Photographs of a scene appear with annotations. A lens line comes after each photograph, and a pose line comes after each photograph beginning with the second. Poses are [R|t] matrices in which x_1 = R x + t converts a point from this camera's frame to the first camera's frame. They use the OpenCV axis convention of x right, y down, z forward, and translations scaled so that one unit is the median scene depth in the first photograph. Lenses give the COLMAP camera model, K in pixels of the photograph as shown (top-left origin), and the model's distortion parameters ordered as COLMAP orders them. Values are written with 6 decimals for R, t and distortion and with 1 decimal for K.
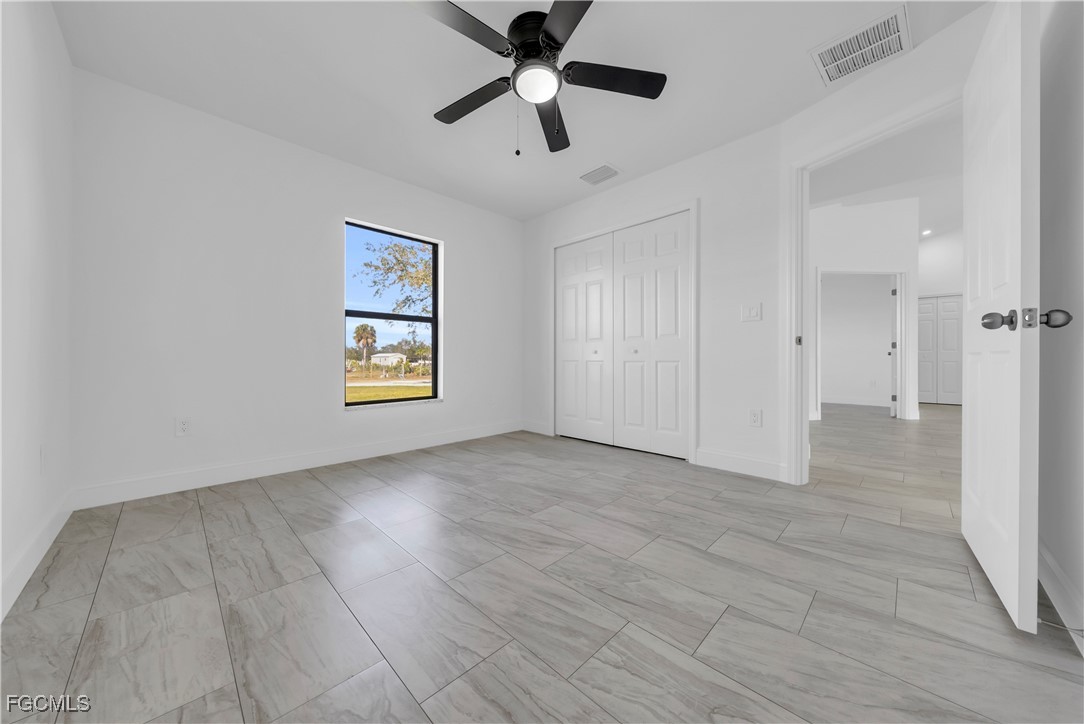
lens RADIAL K [[374.3, 0, 546.4], [0, 374.3, 359.8], [0, 0, 1]] dist [-0.001384, -0.000224]
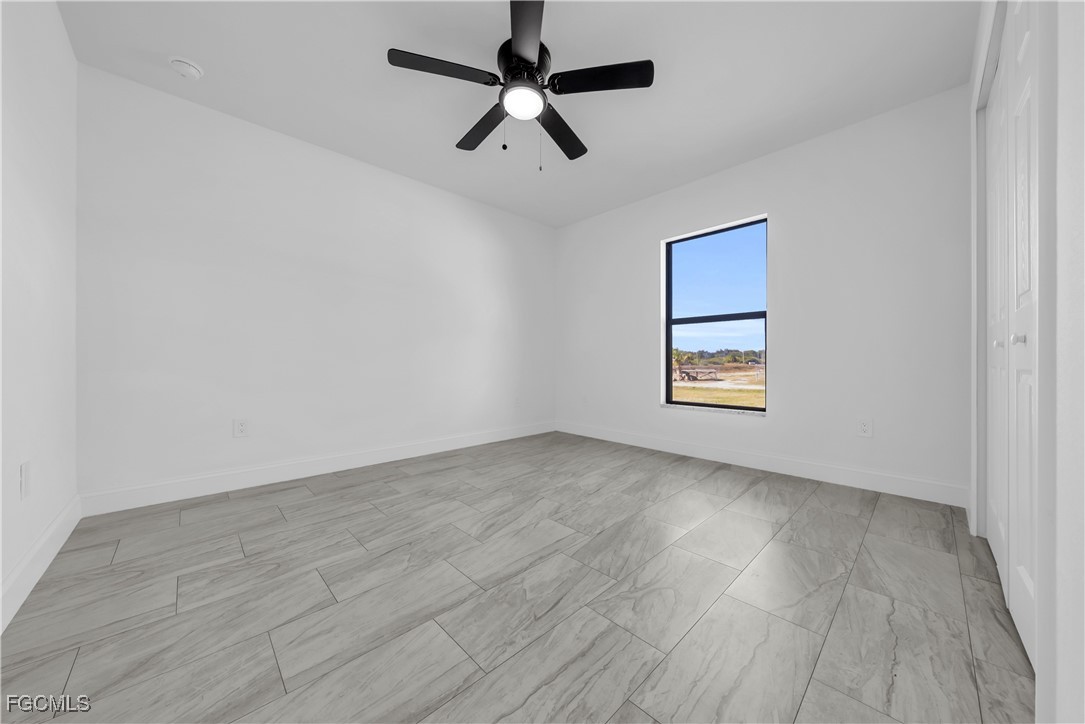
lens RADIAL K [[374.7, 0, 545.5], [0, 374.7, 361.8], [0, 0, 1]] dist [-0.001384, -0.000224]
pose [[-0.032264, -0.000010, -0.999479, 1.475488], [-0.002830, 0.999996, 0.000082, -0.004873], [0.999475, 0.002831, -0.032263, 1.579213]]
